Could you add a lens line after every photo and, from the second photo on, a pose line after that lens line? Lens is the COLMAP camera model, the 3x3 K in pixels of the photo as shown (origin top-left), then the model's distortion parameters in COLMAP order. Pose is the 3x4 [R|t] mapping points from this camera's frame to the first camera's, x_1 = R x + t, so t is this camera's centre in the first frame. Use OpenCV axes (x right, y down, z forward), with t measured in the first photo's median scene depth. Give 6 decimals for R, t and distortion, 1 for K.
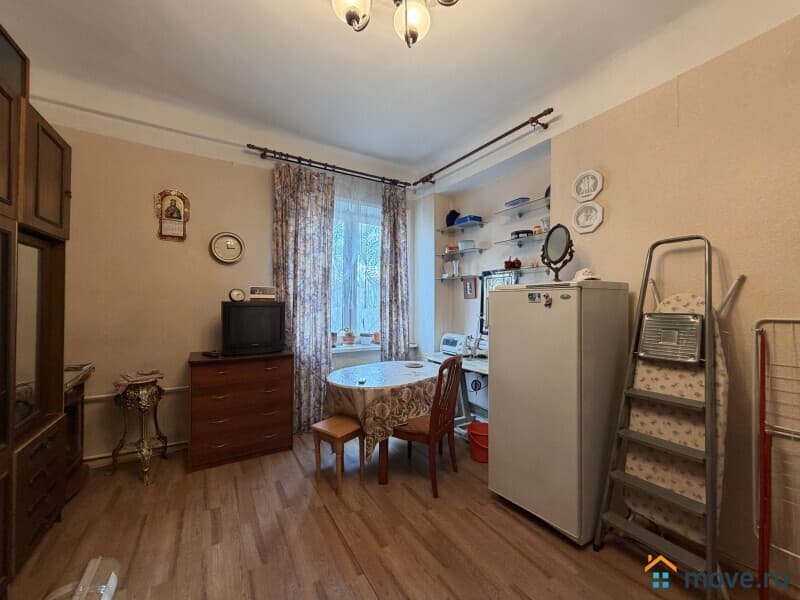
lens RADIAL K [[315.5, 0, 396.9], [0, 315.5, 300.4], [0, 0, 1]] dist [-0.002508, -0.000638]
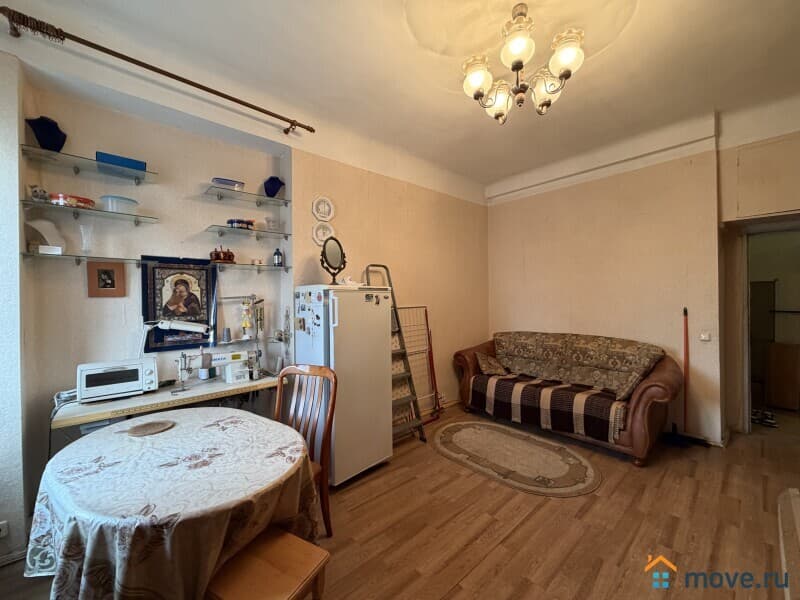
lens RADIAL K [[315.5, 0, 399.3], [0, 315.5, 299.6], [0, 0, 1]] dist [-0.002508, -0.000638]
pose [[-0.189135, -0.004850, 0.981939, -0.595415], [-0.000933, 0.999988, 0.004760, -0.004964], [-0.981951, -0.000016, -0.189137, 0.798949]]
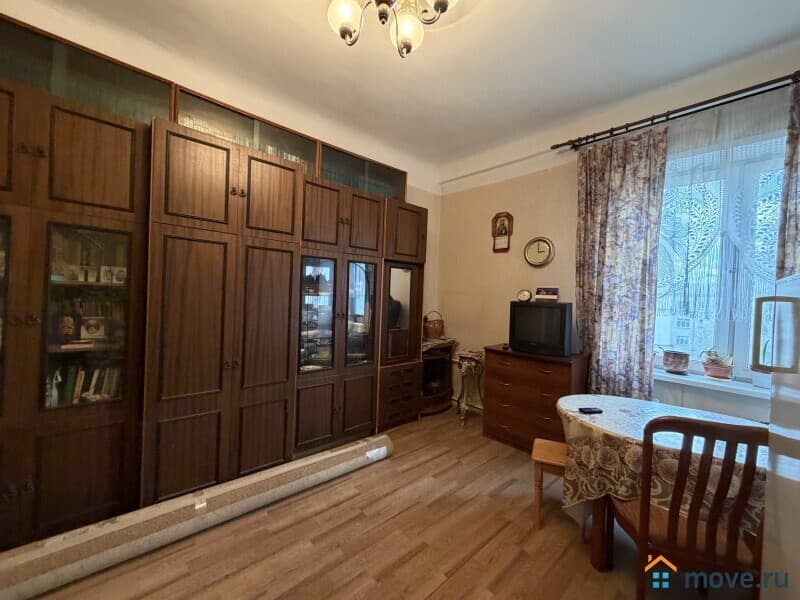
lens RADIAL K [[315.5, 0, 397.9], [0, 315.5, 299.5], [0, 0, 1]] dist [-0.002508, -0.000638]
pose [[0.198383, 0.013930, -0.980026, 0.472672], [-0.032405, 0.999446, 0.007646, 0.002360], [0.979589, 0.030240, 0.198724, 0.368451]]
